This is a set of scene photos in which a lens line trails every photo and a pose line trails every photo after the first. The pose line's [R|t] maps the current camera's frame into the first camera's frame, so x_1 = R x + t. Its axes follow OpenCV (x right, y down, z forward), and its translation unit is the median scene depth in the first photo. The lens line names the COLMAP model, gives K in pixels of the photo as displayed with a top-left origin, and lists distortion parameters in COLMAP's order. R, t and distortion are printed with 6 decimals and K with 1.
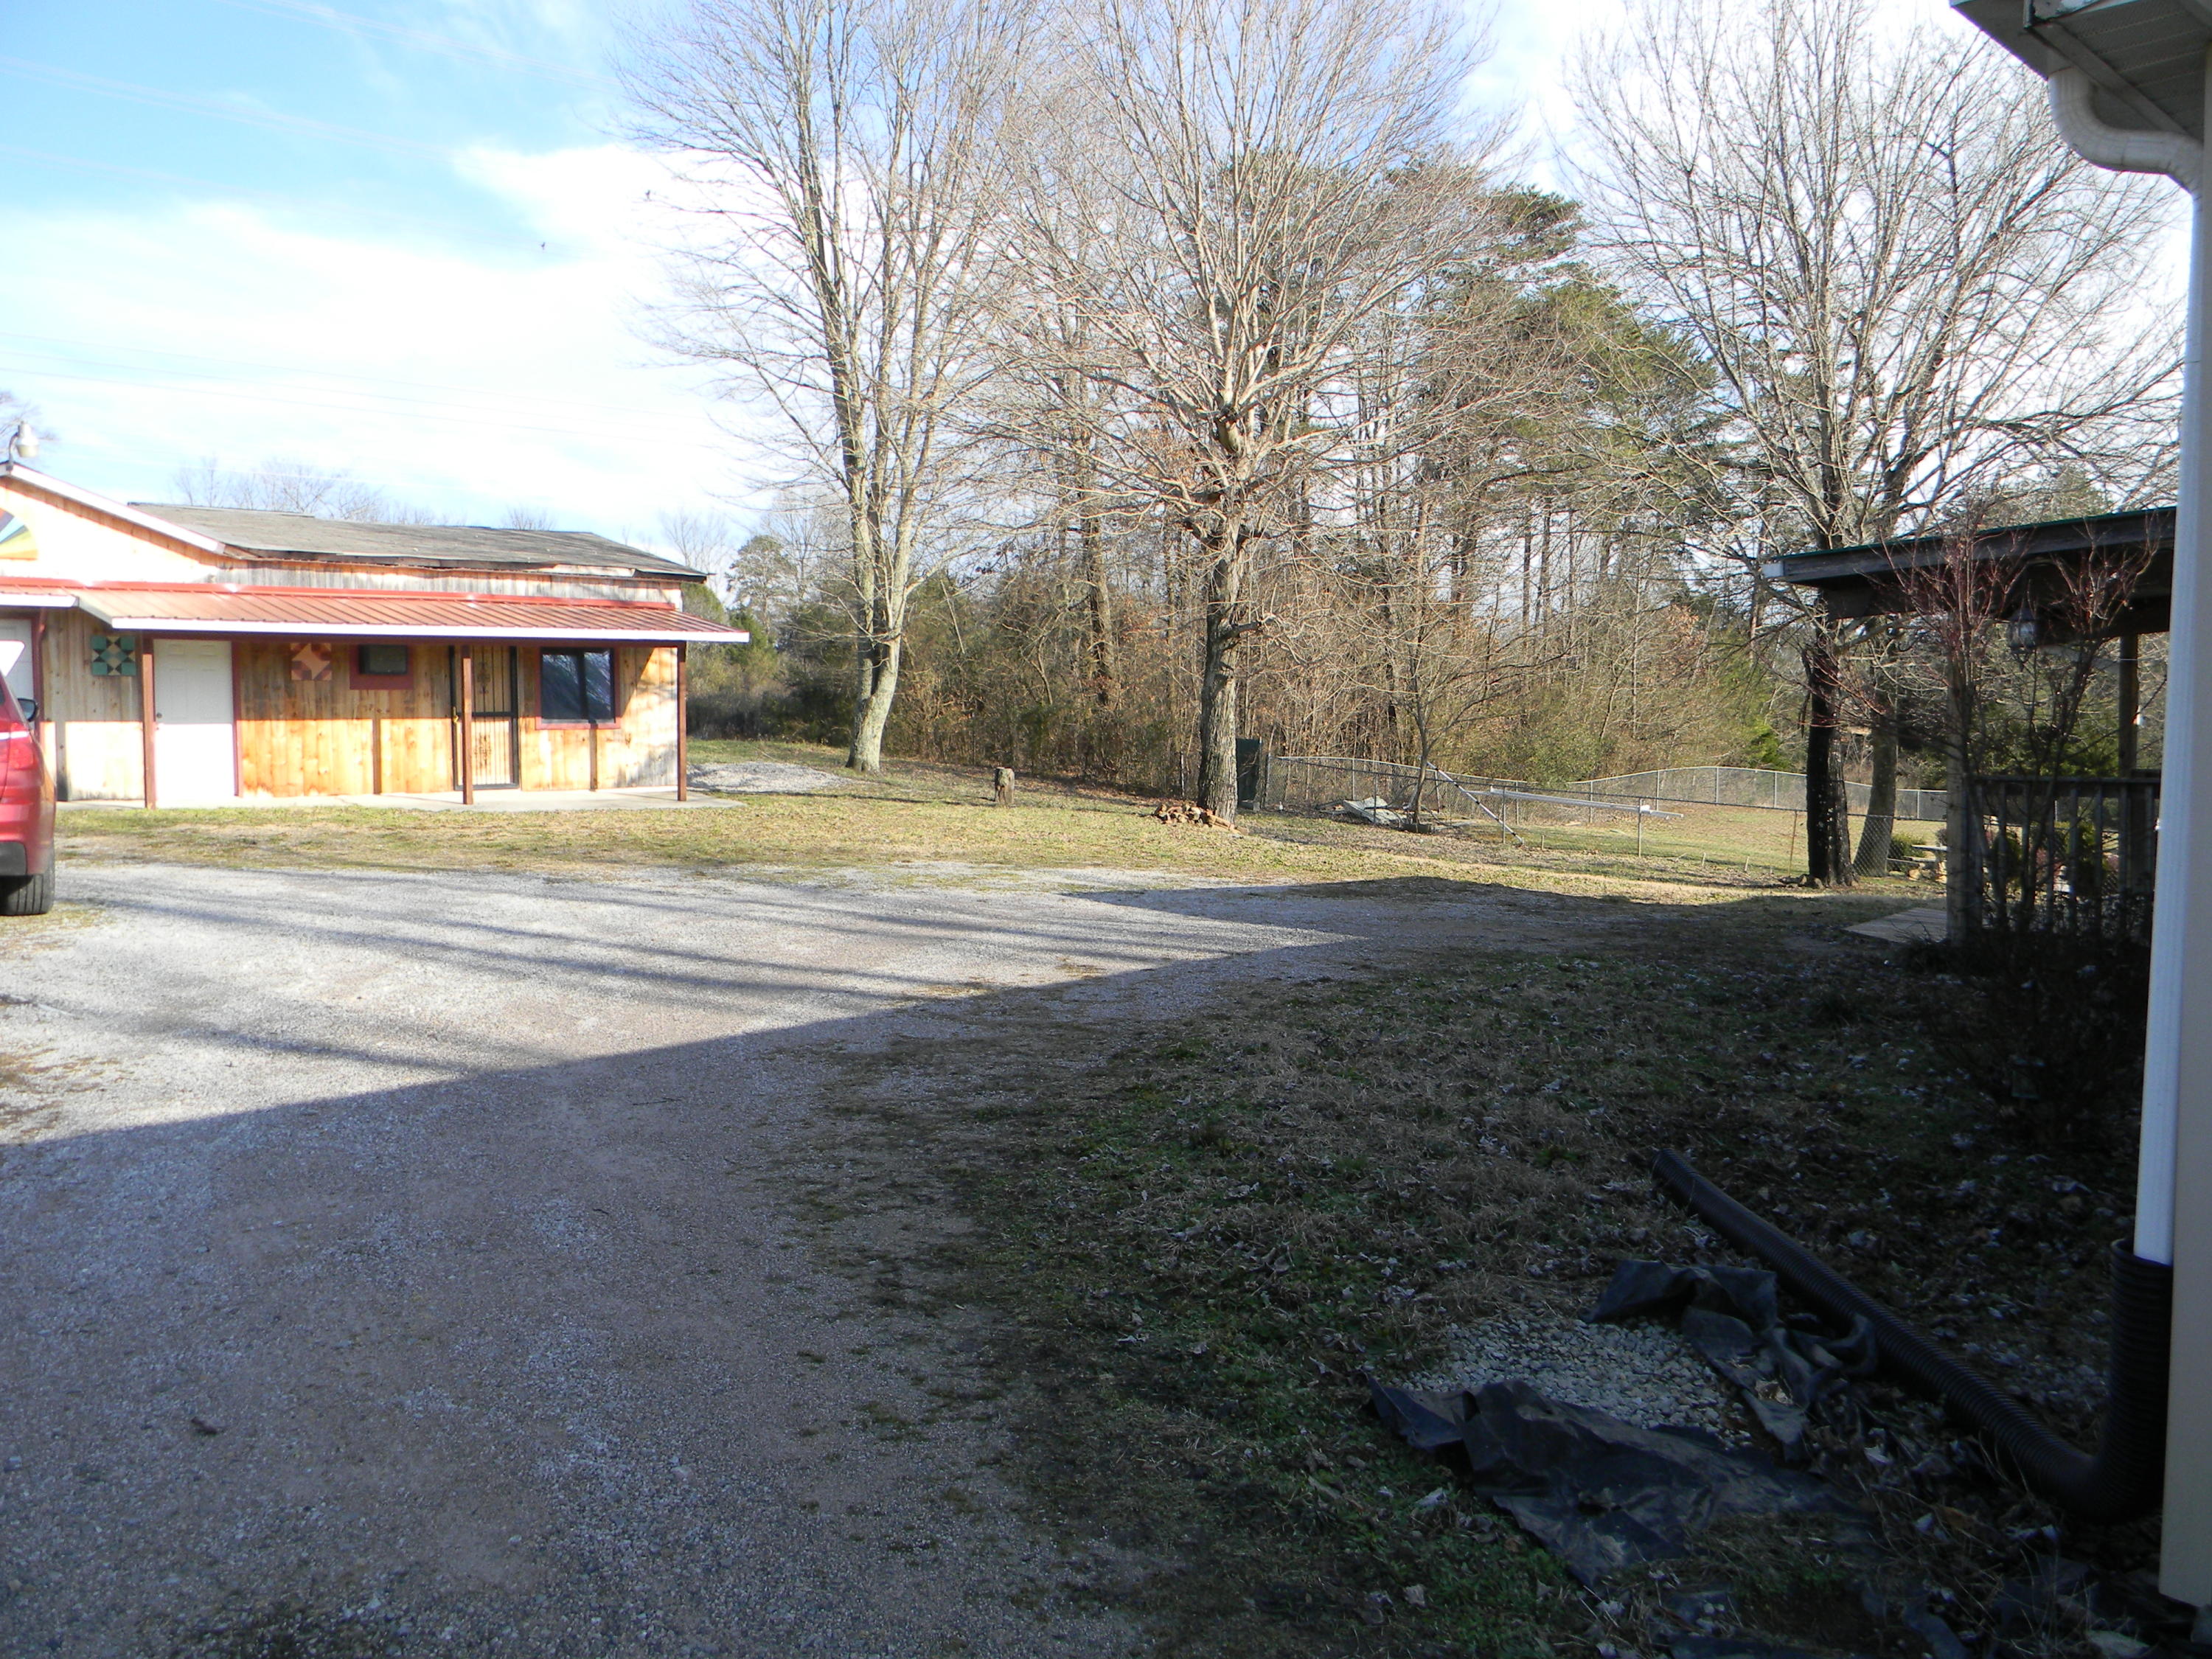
lens RADIAL K [[1766.8, 0, 1095.2], [0, 1766.8, 820.1], [0, 0, 1]] dist [0.007995, -0.017652]
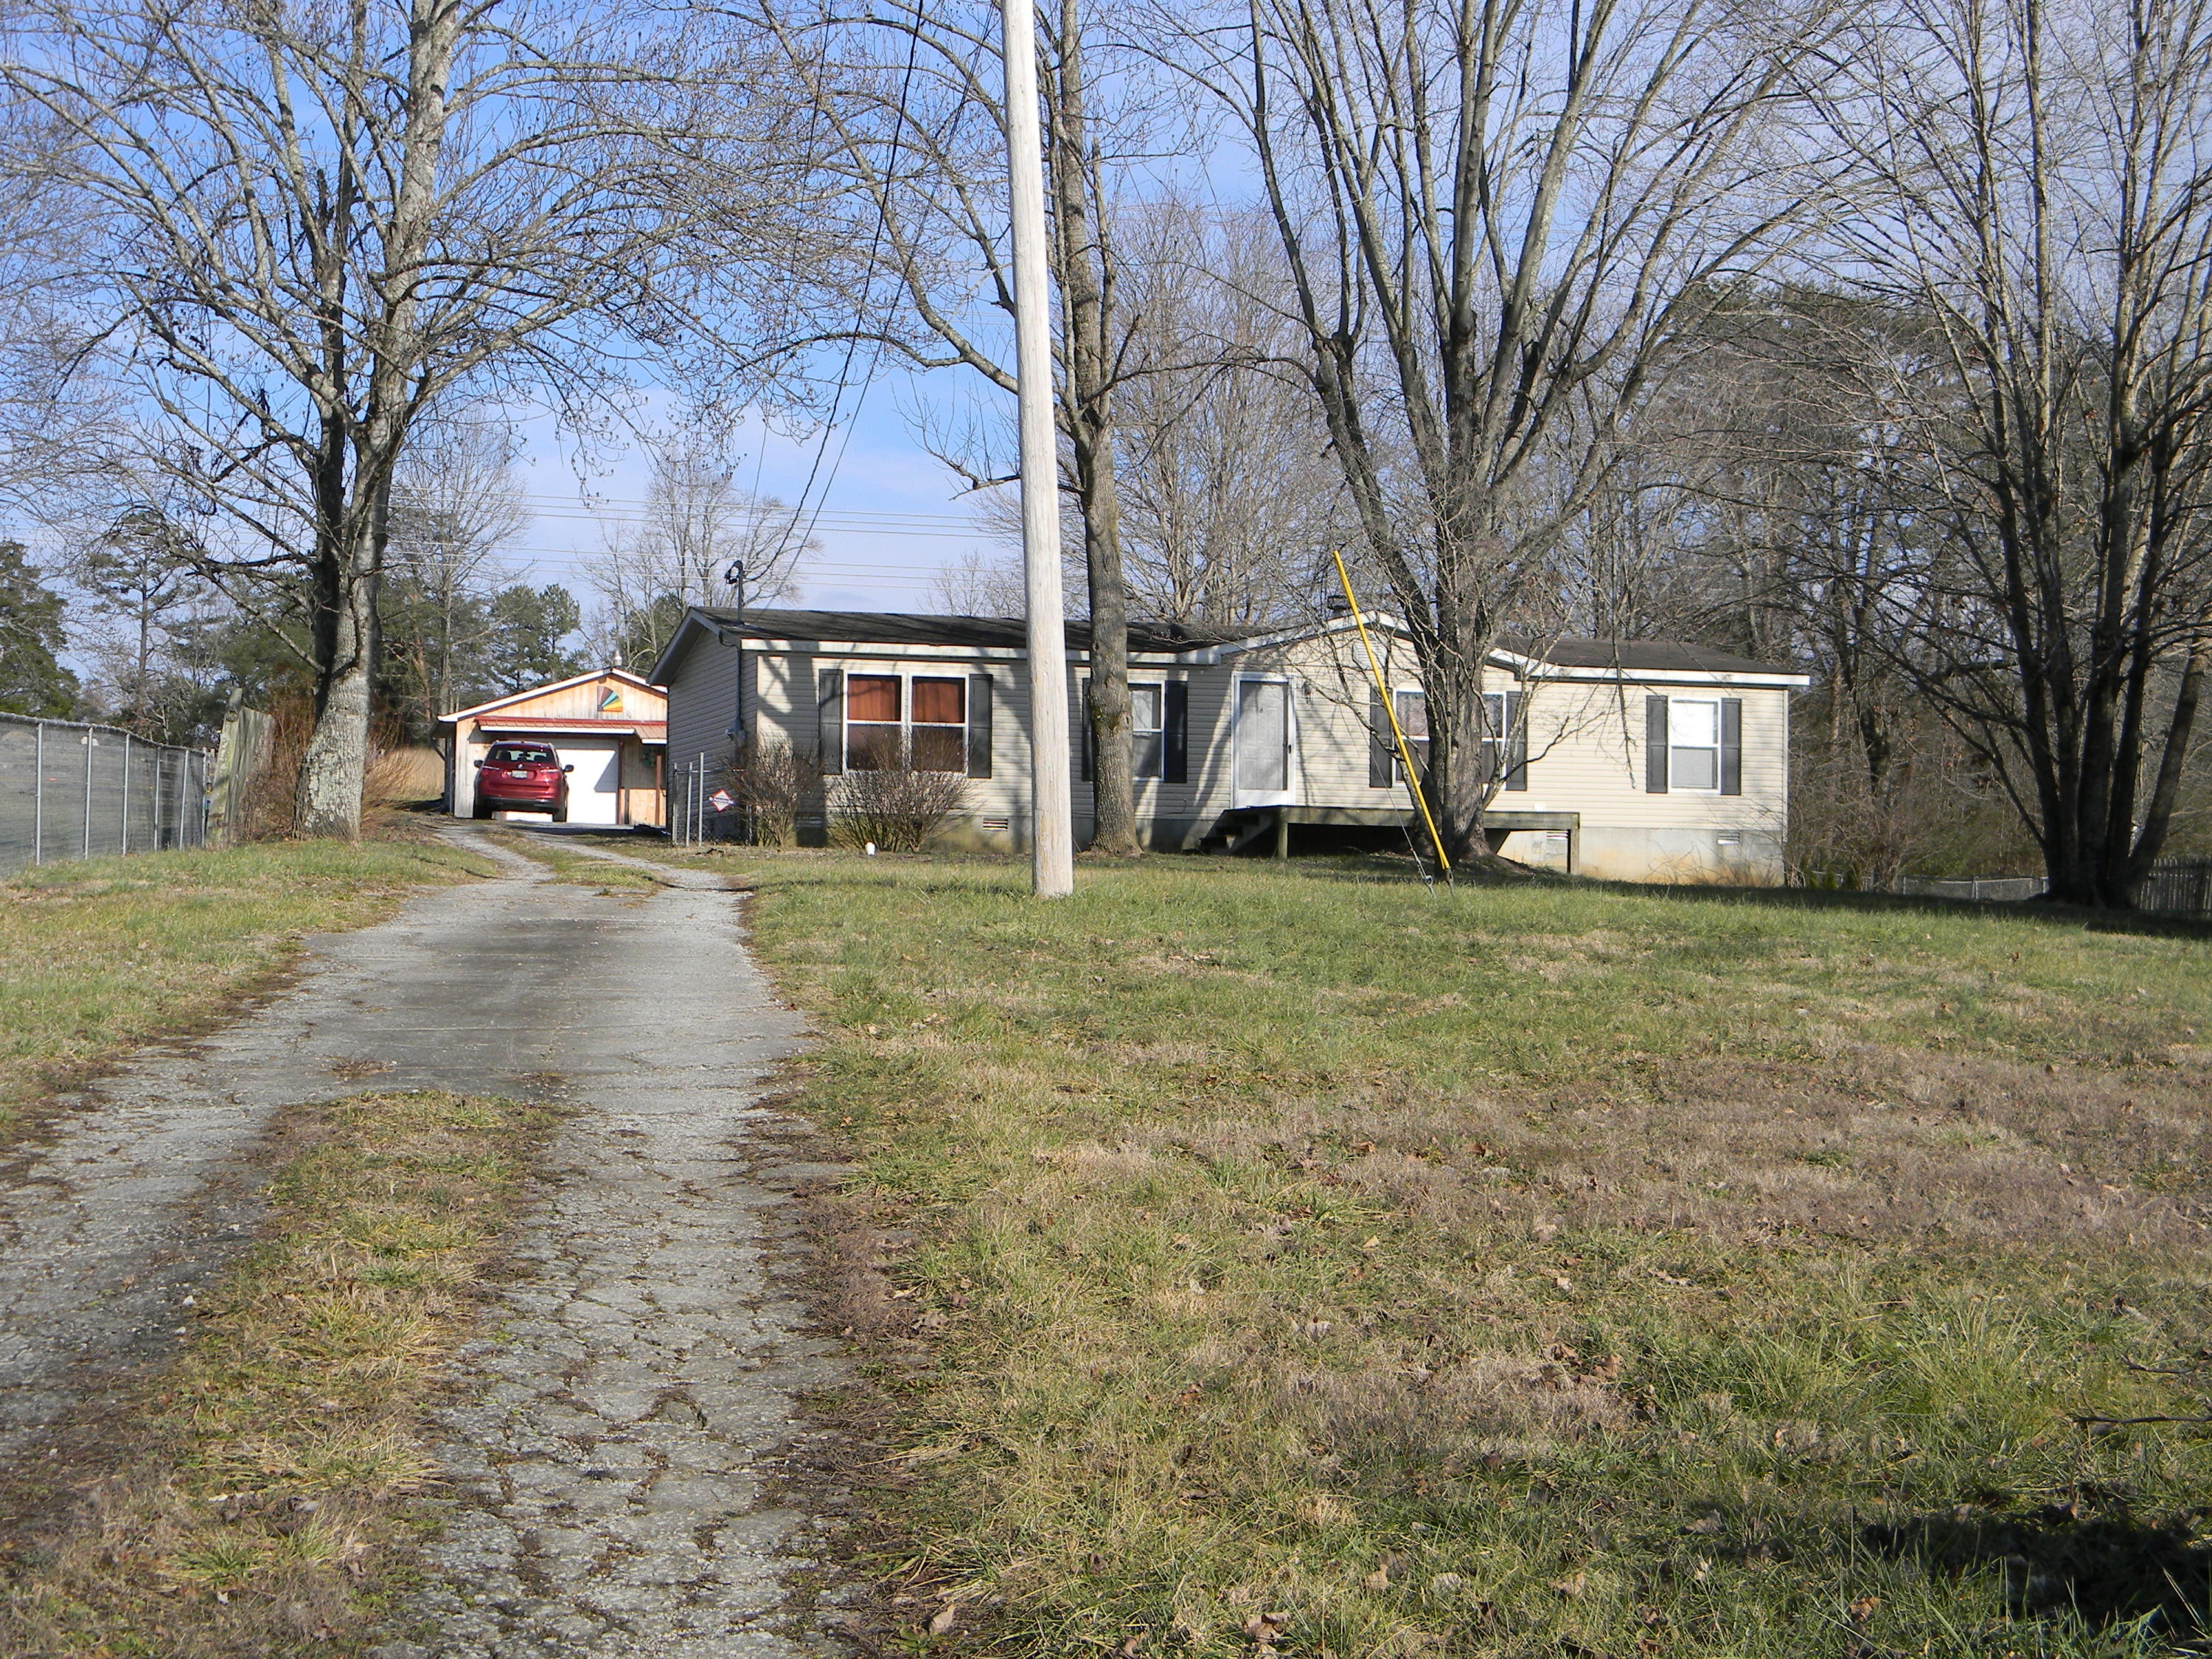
lens RADIAL K [[3198.7, 0, 1111.3], [0, 3198.7, 829.2], [0, 0, 1]] dist [-0.016462, 0.000000]
pose [[0.883361, 0.001630, -0.468690, 1.541734], [-0.040058, 0.996598, -0.072033, 0.220605], [0.466978, 0.082406, 0.880421, -1.875884]]
